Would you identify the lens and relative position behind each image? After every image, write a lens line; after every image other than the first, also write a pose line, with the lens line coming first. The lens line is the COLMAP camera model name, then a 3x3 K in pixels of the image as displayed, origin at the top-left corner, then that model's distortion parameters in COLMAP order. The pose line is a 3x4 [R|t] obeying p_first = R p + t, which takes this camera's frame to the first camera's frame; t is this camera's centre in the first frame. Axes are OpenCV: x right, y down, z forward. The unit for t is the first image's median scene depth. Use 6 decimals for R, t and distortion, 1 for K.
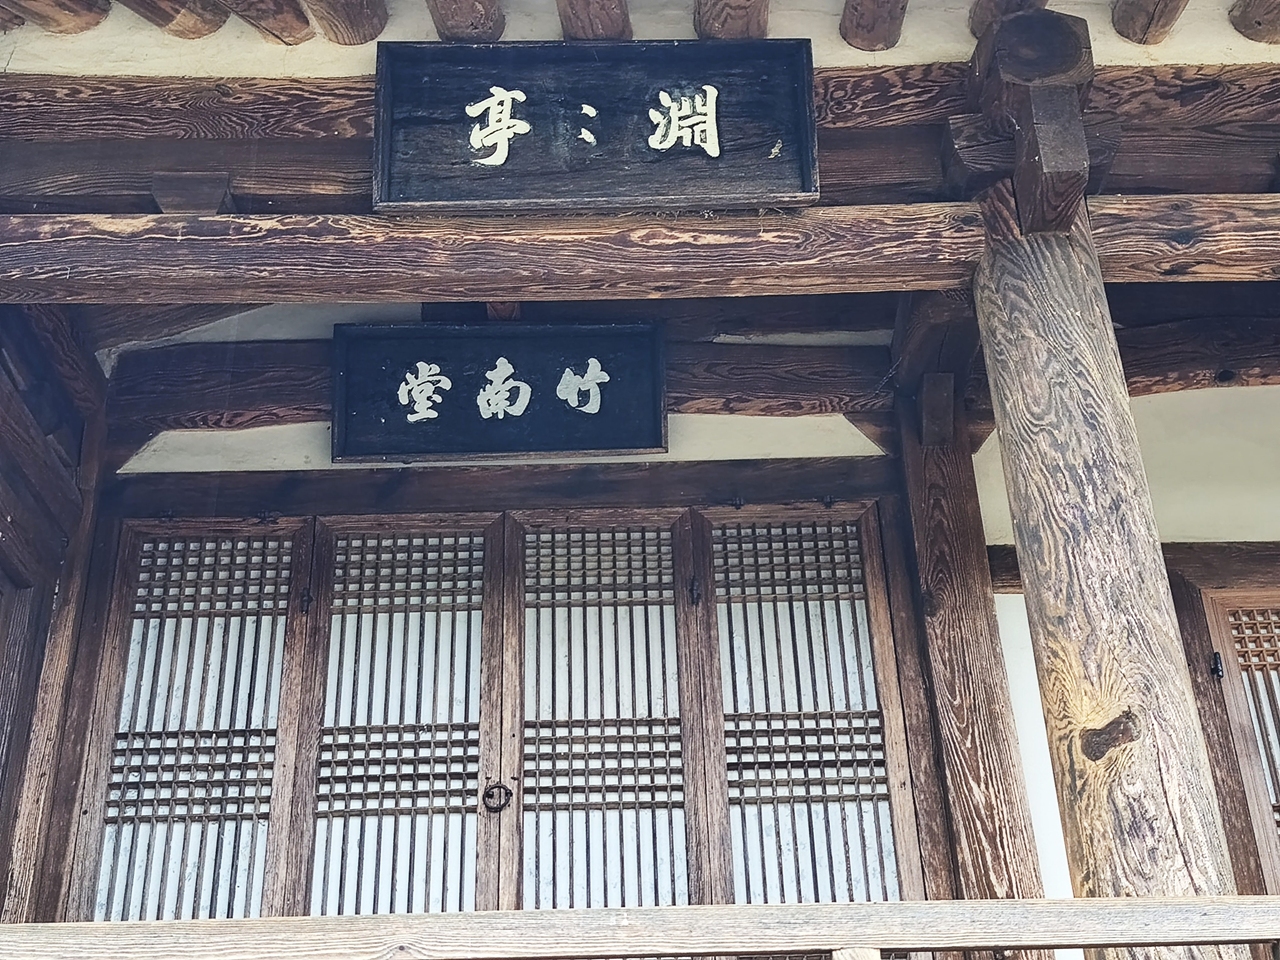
lens RADIAL K [[1581.3, 0, 638.1], [0, 1581.3, 515.2], [0, 0, 1]] dist [0.107451, -0.023960]
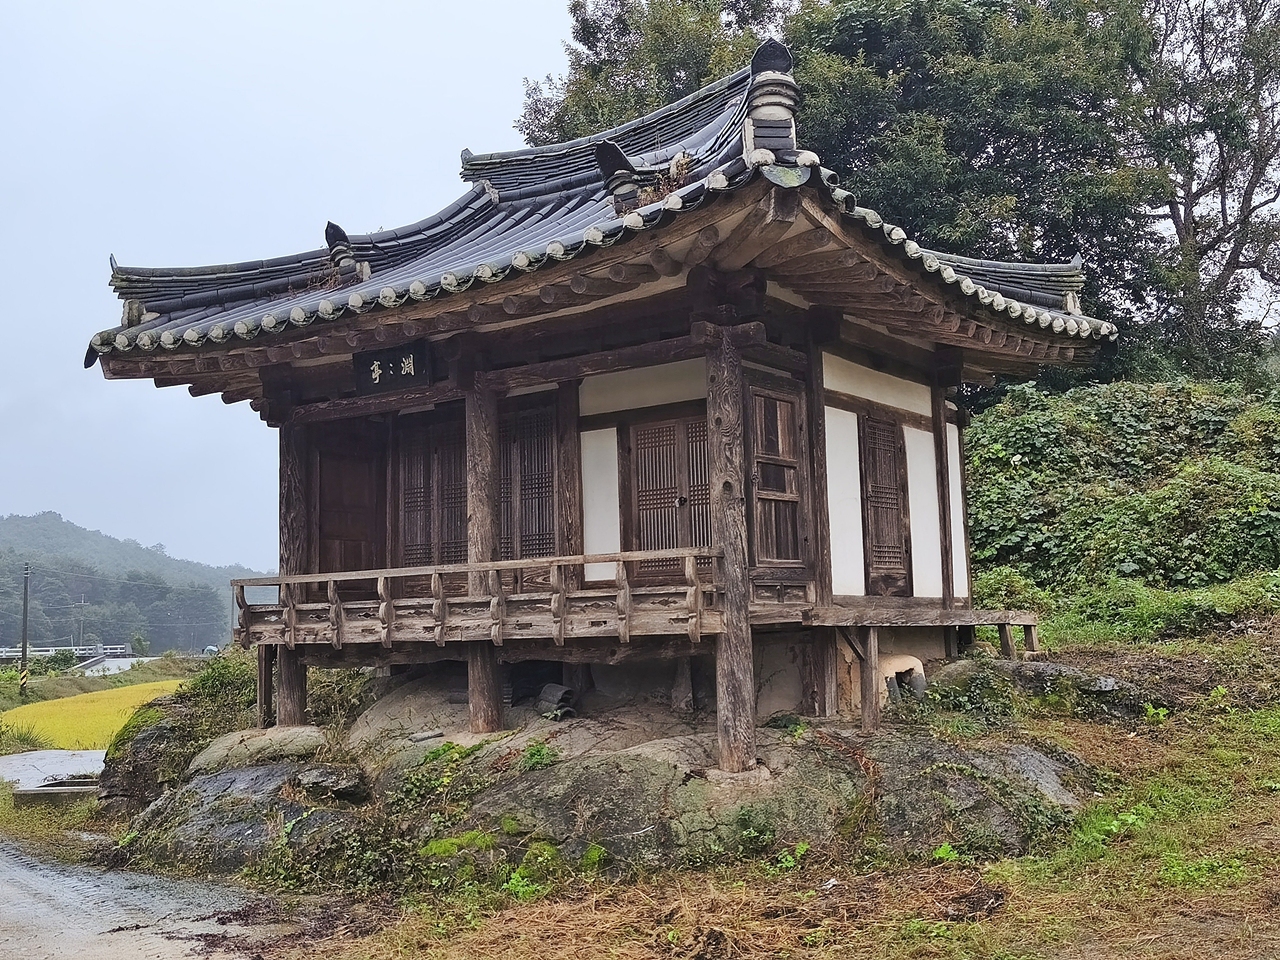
lens RADIAL K [[1200.7, 0, 640.0], [0, 1200.7, 480.0], [0, 0, 1]] dist [0.176767, 0.000473]
pose [[0.808228, -0.062884, -0.585502, 1.962694], [0.279569, 0.916060, 0.287532, -0.599758], [0.518274, -0.396080, 0.757966, -0.981892]]
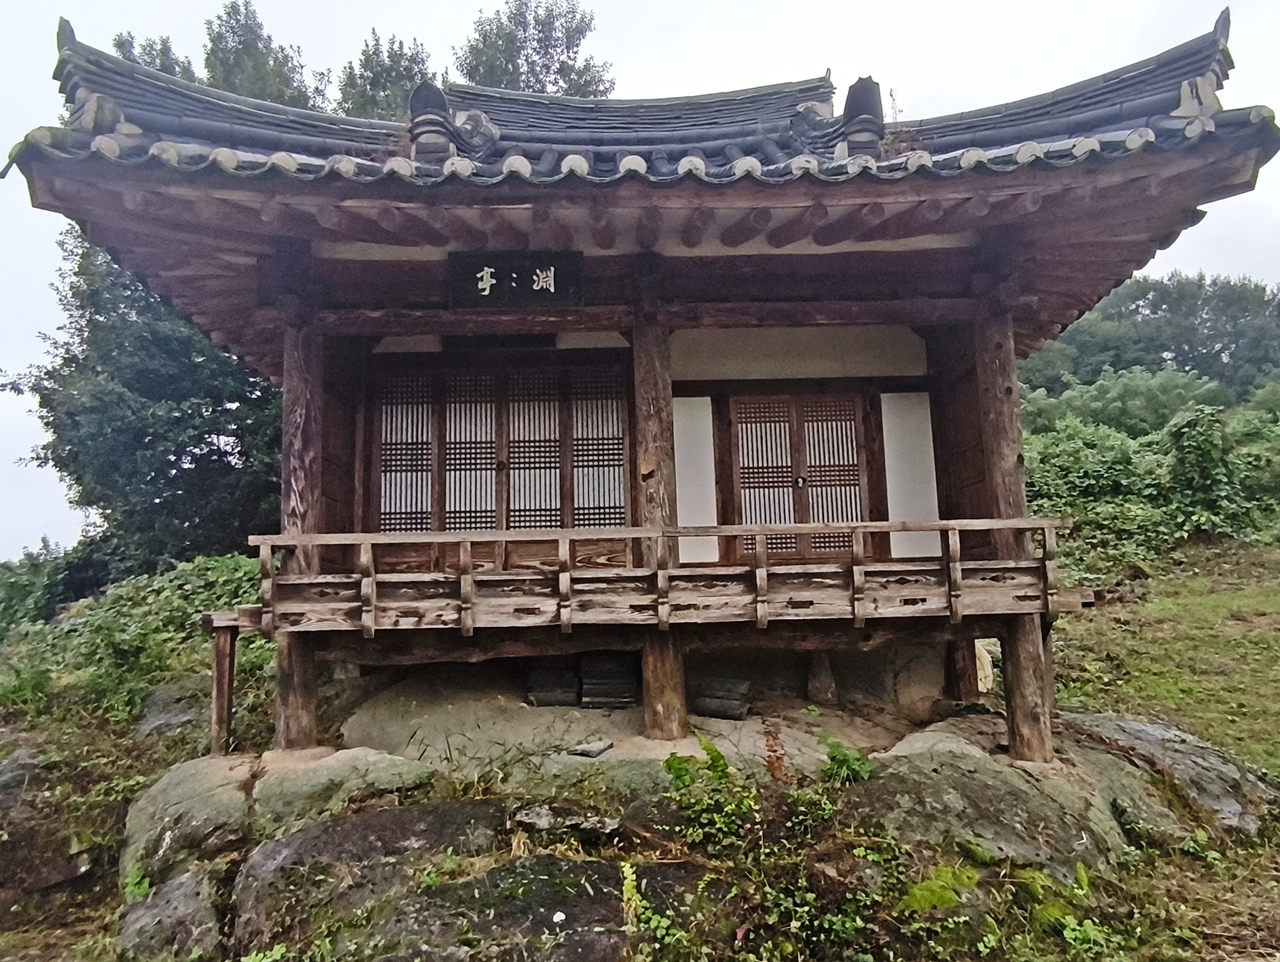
lens RADIAL K [[906.8, 0, 640.0], [0, 906.8, 481.0], [0, 0, 1]] dist [0.036685, -0.002385]
pose [[0.999992, 0.003255, 0.002263, 0.189293], [-0.003817, 0.944775, 0.327697, -0.398876], [-0.001071, -0.327703, 0.944780, -0.753170]]
